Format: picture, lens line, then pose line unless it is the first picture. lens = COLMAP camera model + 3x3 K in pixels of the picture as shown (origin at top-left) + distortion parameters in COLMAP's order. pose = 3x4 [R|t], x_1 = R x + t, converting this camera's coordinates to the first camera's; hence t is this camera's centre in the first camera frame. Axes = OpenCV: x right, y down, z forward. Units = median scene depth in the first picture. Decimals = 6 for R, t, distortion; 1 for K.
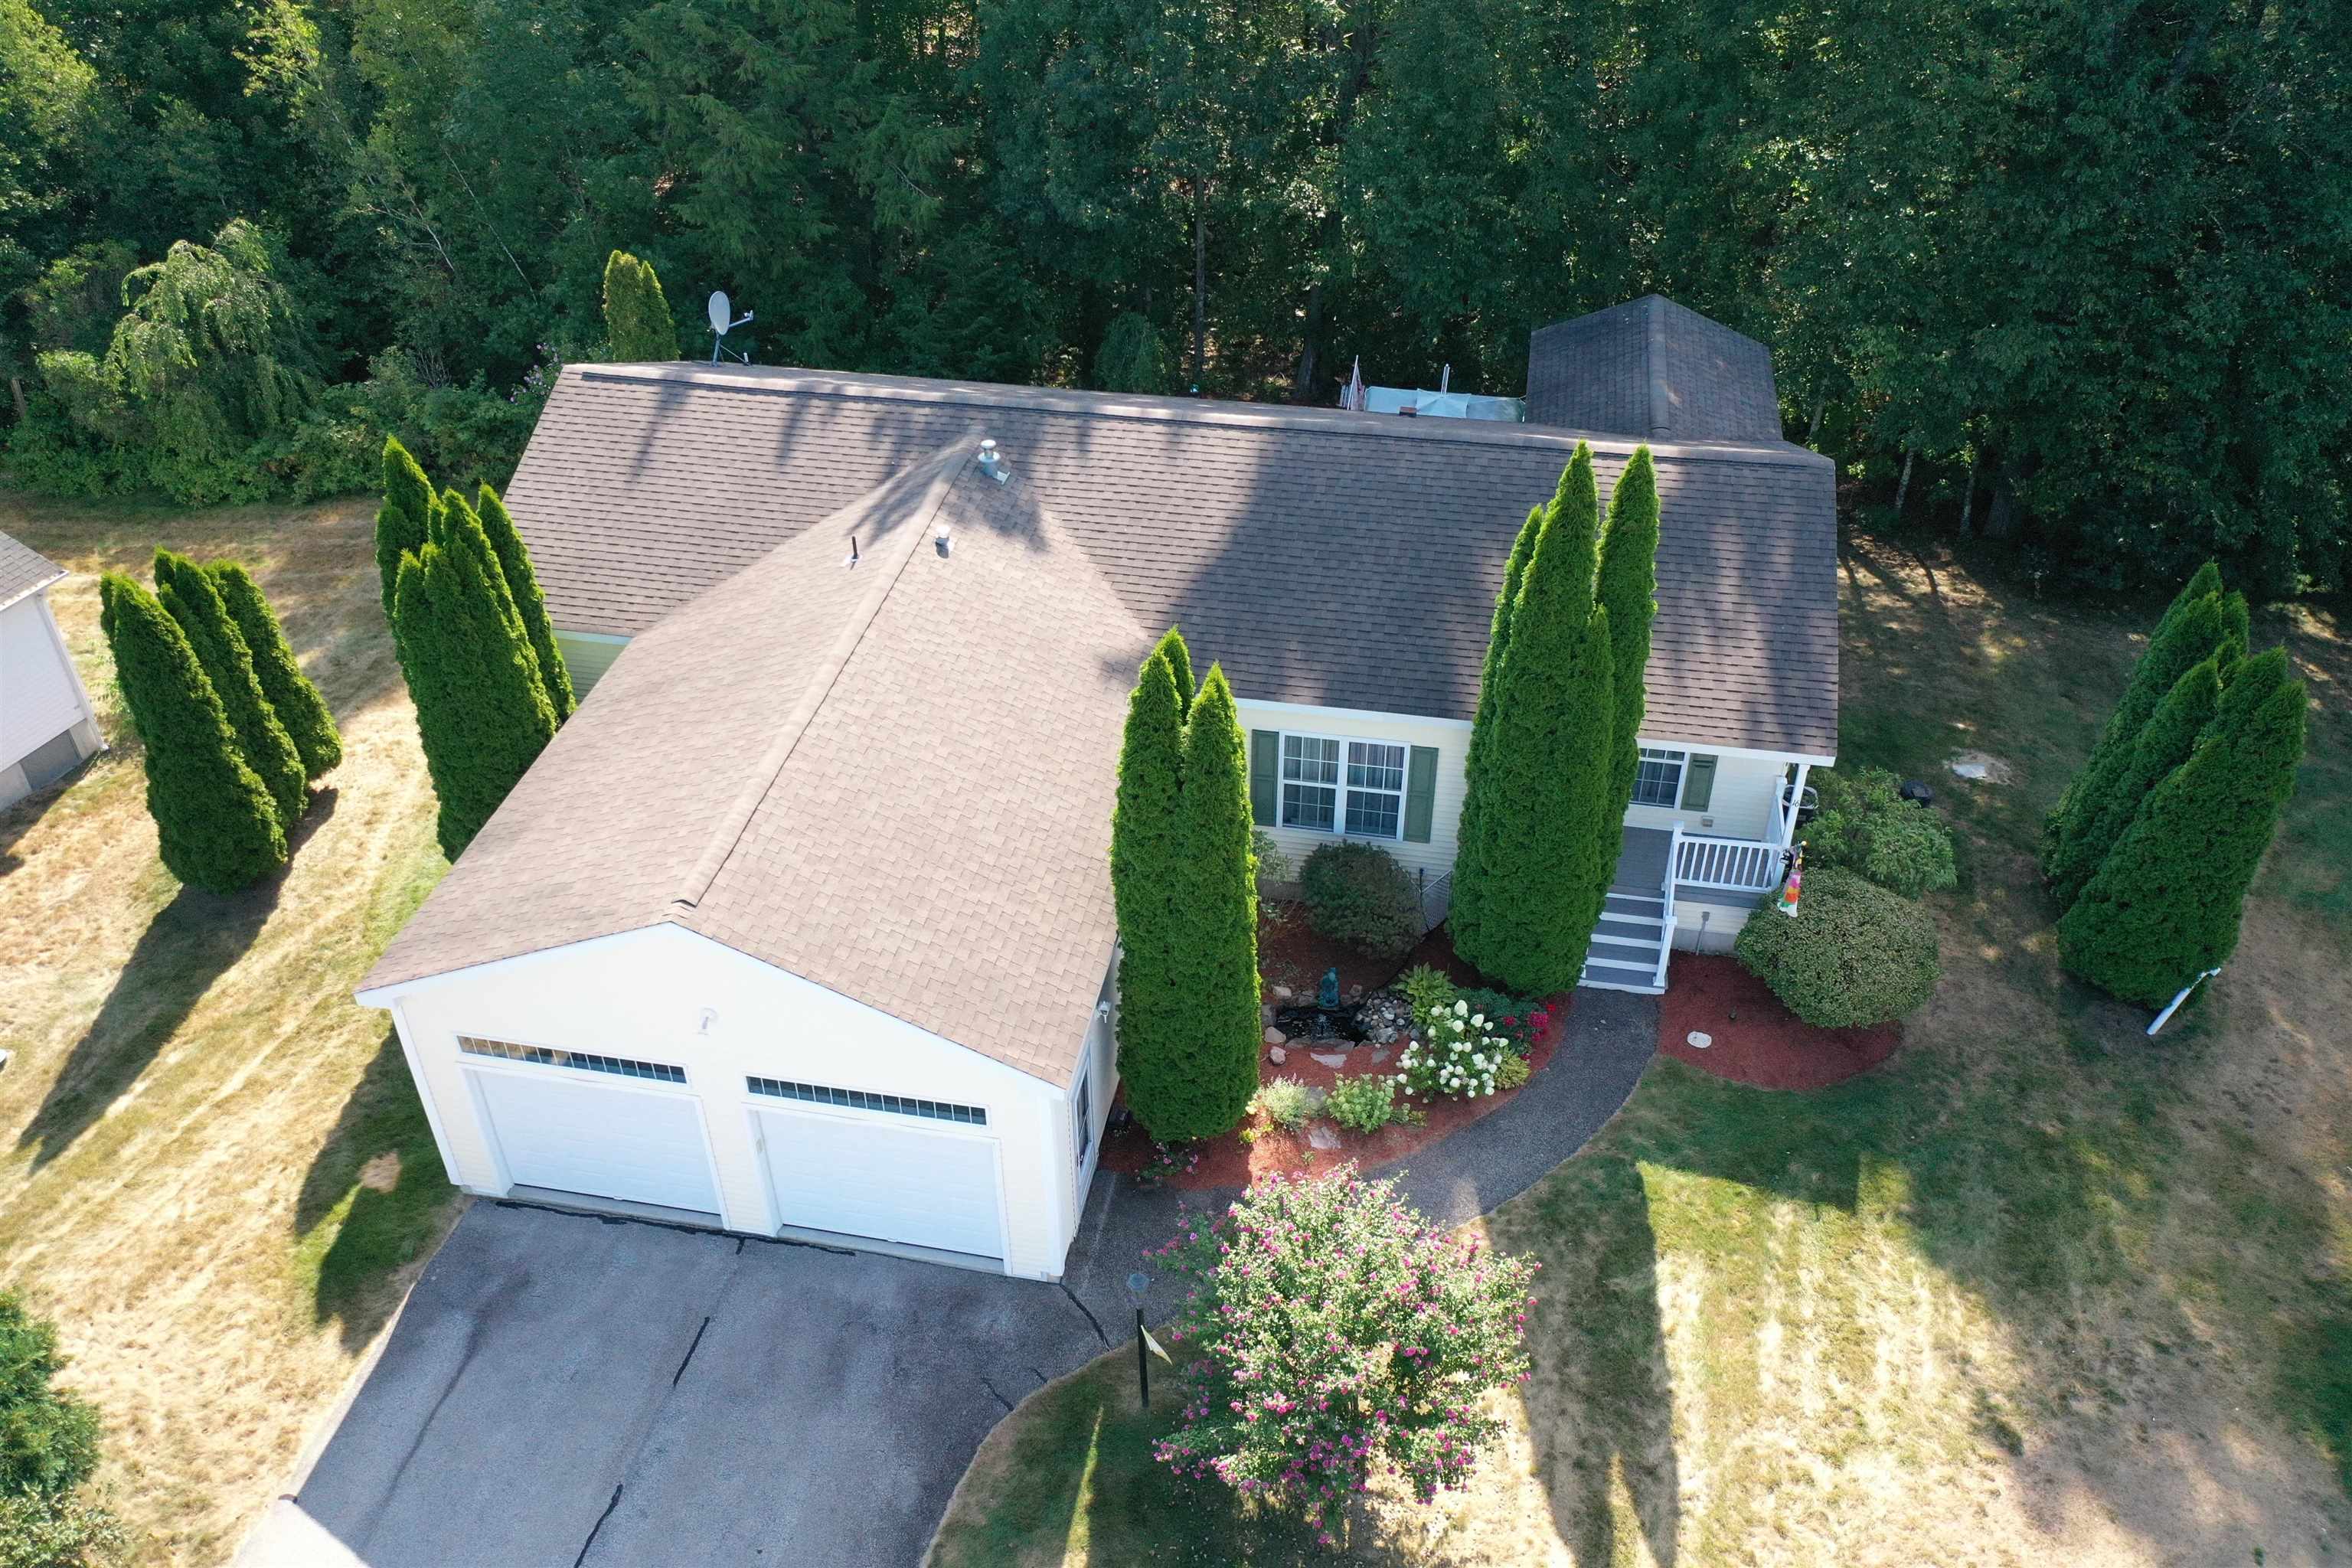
lens RADIAL K [[1853.6, 0, 1176.0], [0, 1853.6, 784.0], [0, 0, 1]] dist [0.000174, -0.001698]
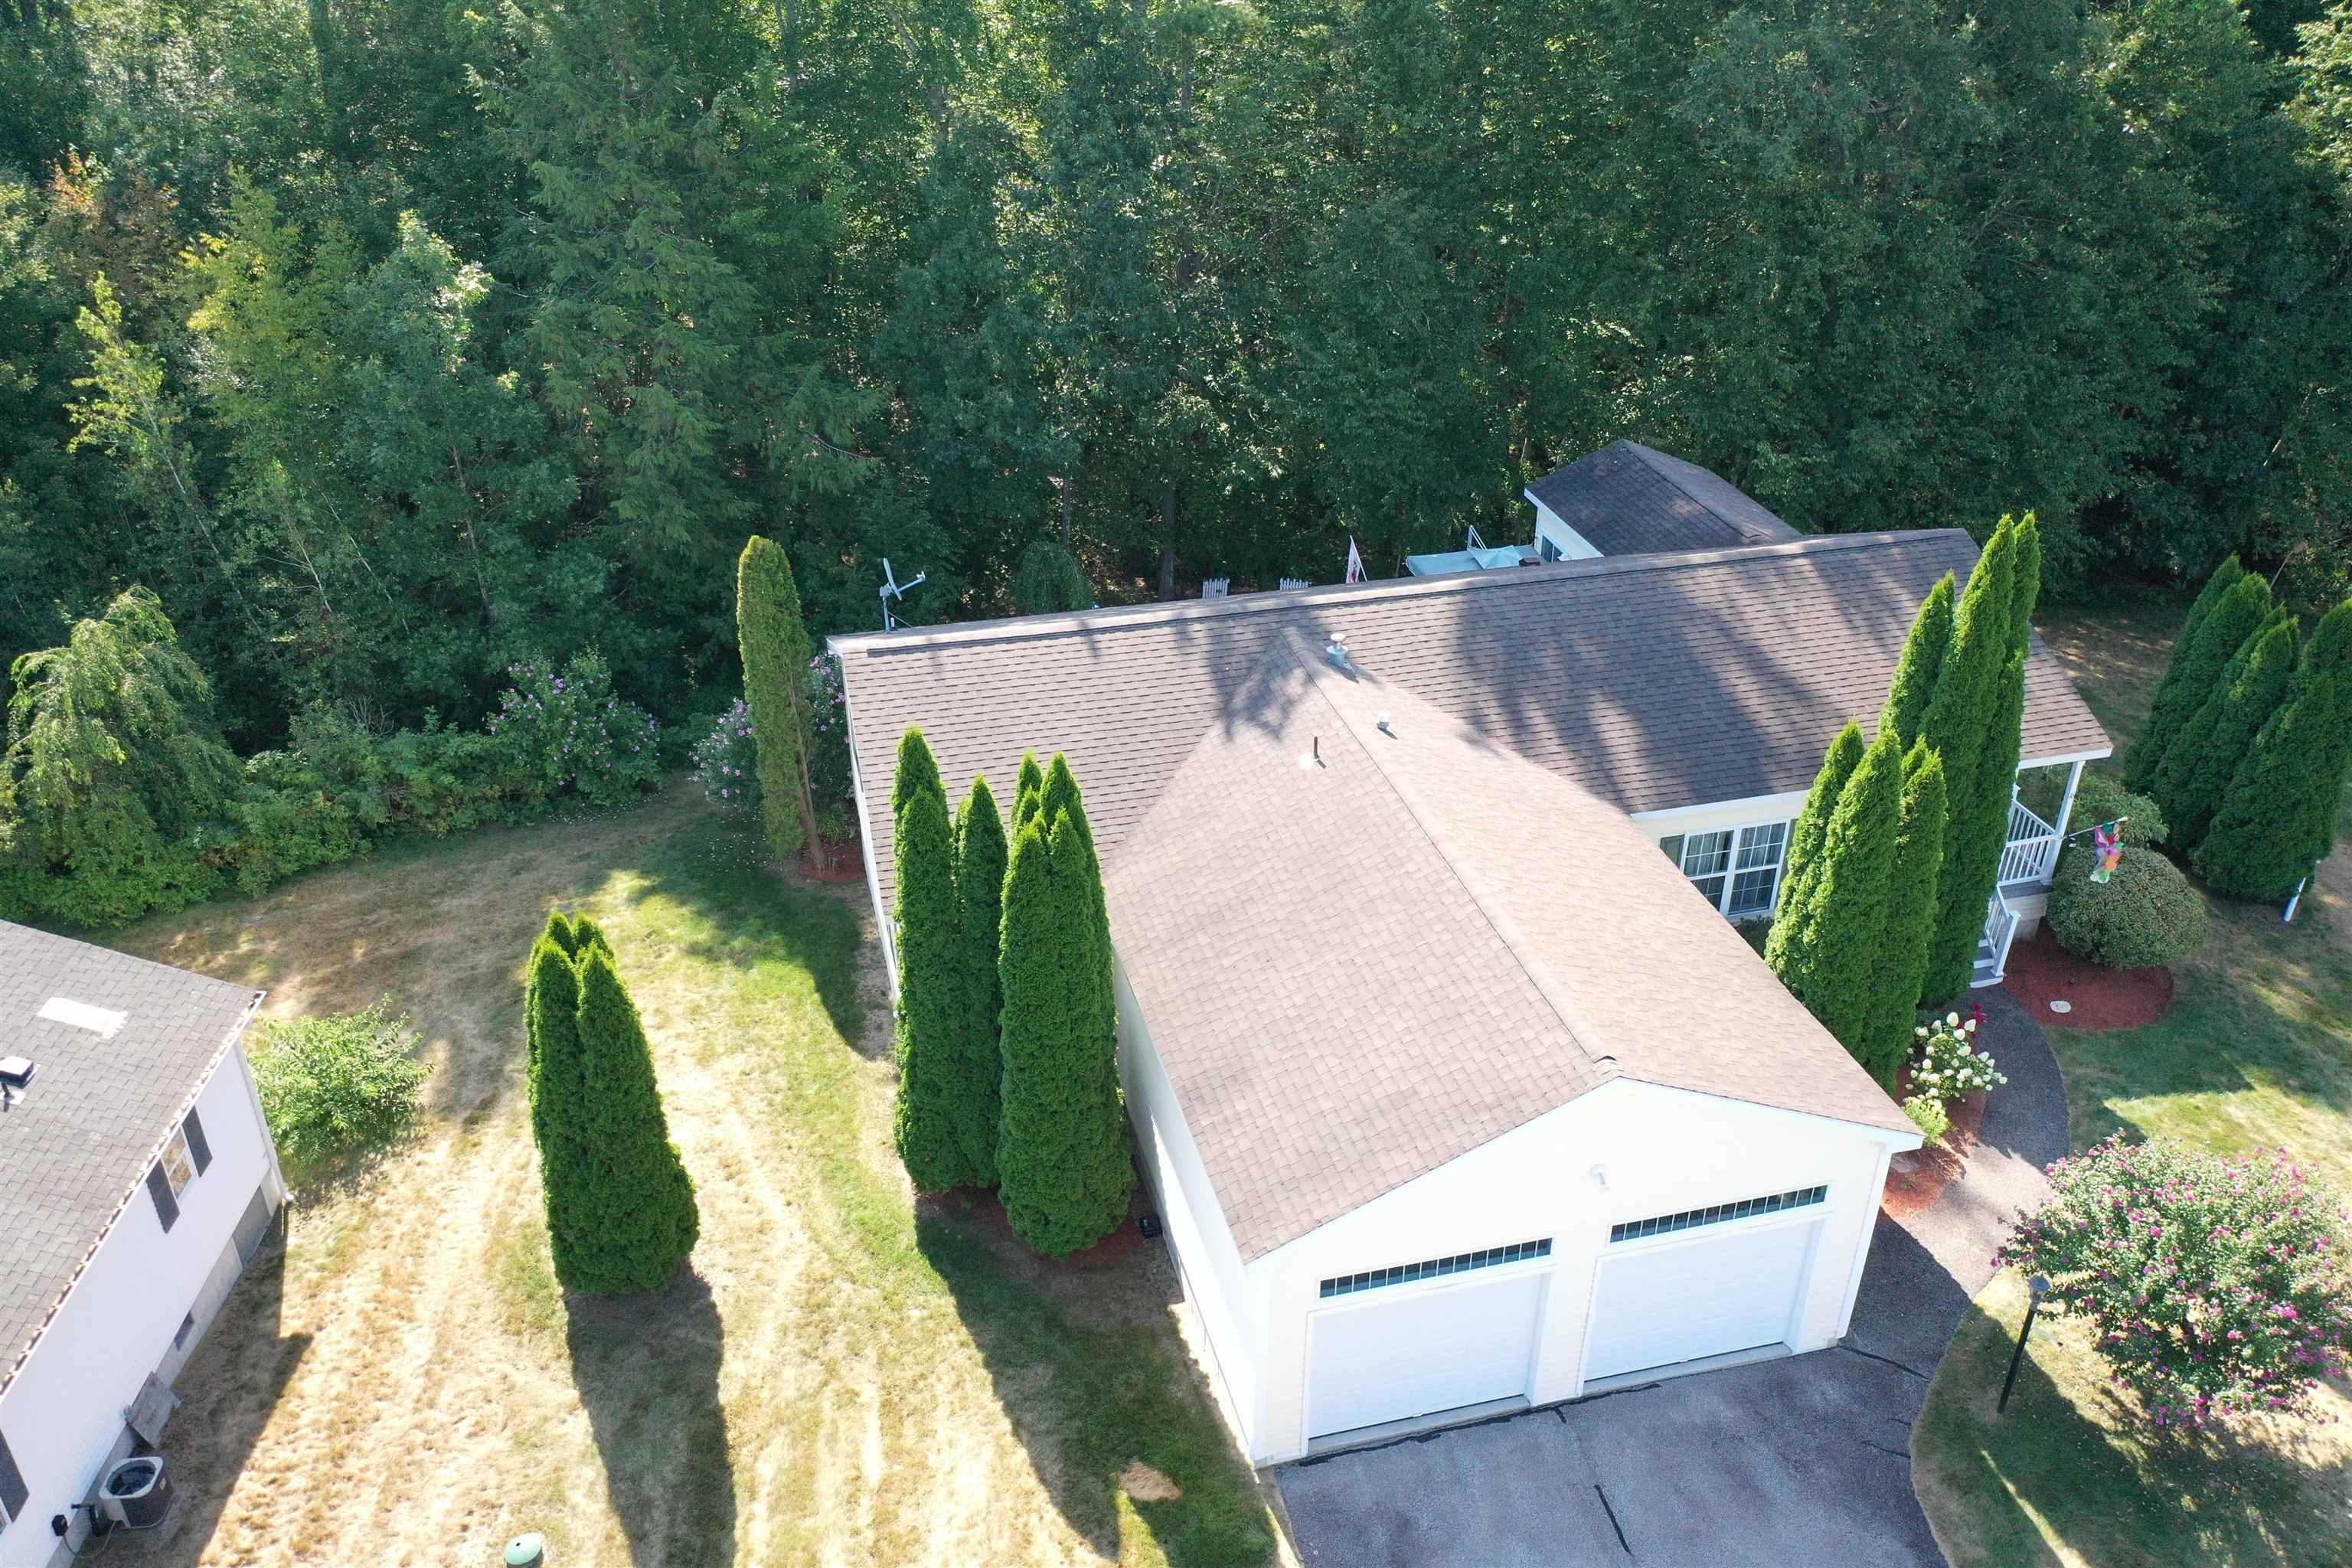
lens RADIAL K [[1853.6, 0, 1176.0], [0, 1853.6, 784.0], [0, 0, 1]] dist [0.000174, -0.001698]
pose [[0.903758, -0.201717, 0.377532, -0.627575], [0.246391, 0.966381, -0.073483, -0.050602], [-0.350017, 0.159431, 0.923076, 0.076739]]
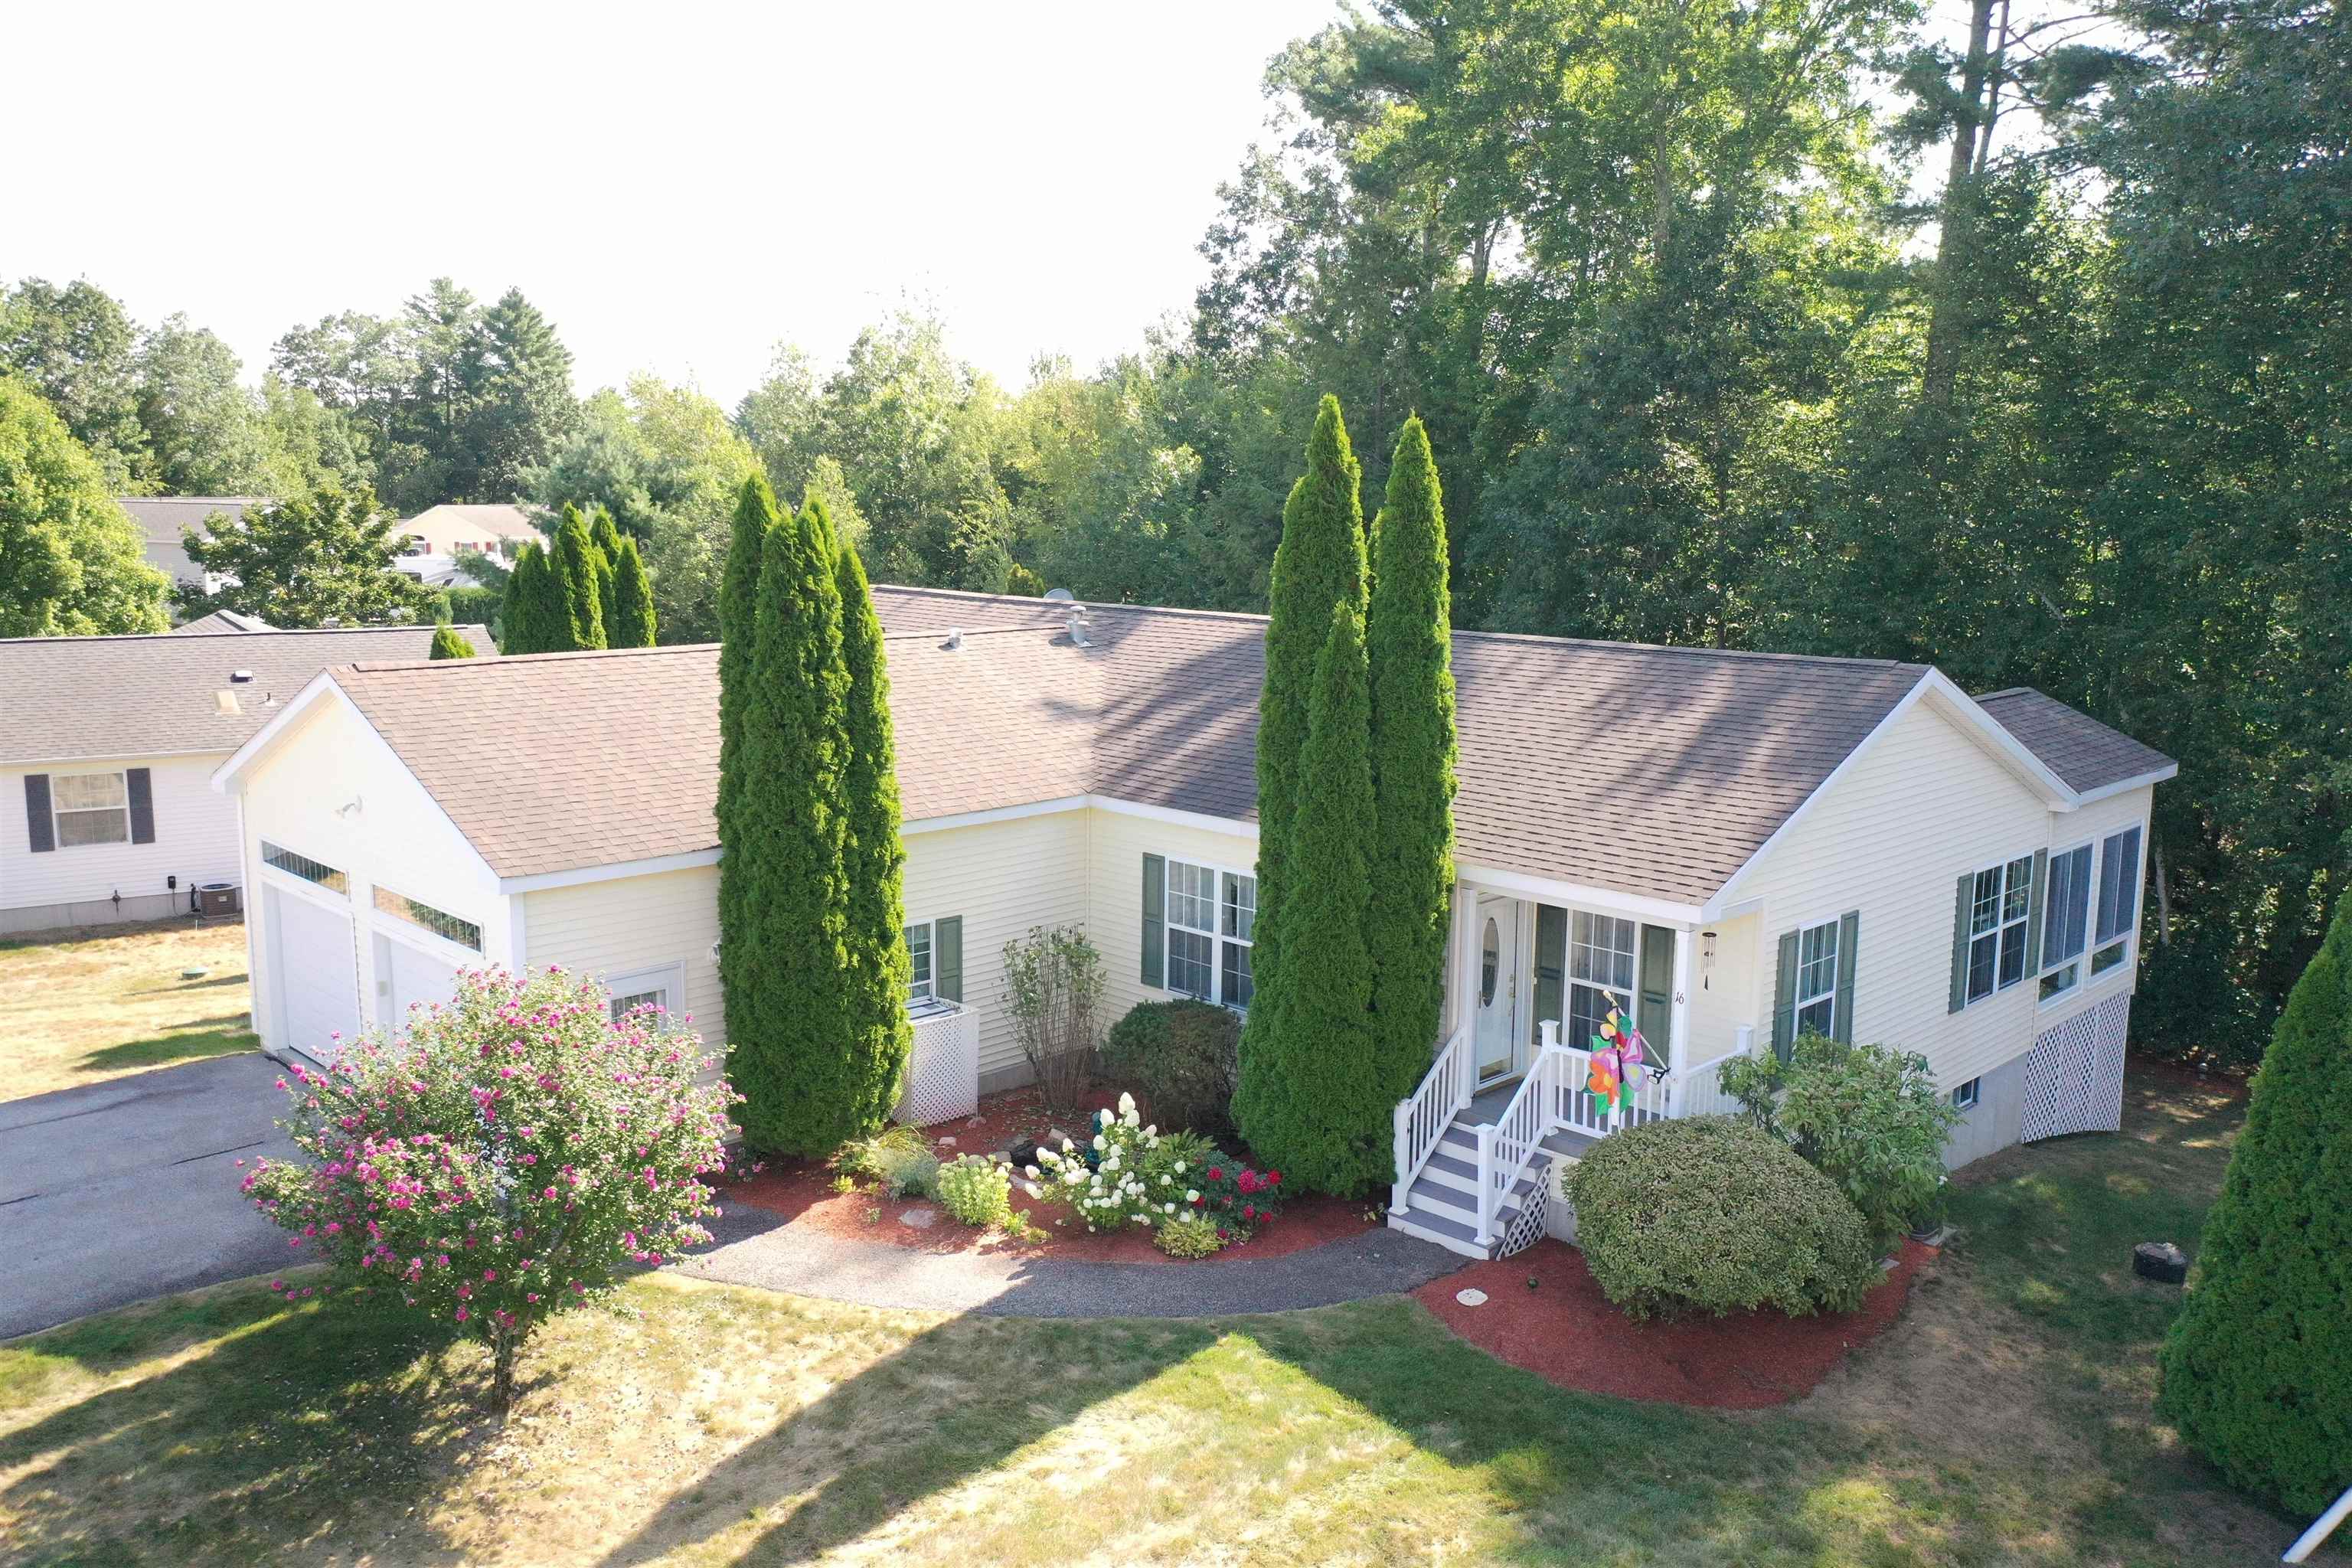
lens RADIAL K [[1871.1, 0, 1176.0], [0, 1871.1, 784.0], [0, 0, 1]] dist [-0.002631, -0.002776]
pose [[0.823172, 0.109821, -0.557070, 0.541293], [-0.352666, 0.867810, -0.350047, 0.246425], [0.444989, 0.484608, 0.753087, 0.320893]]
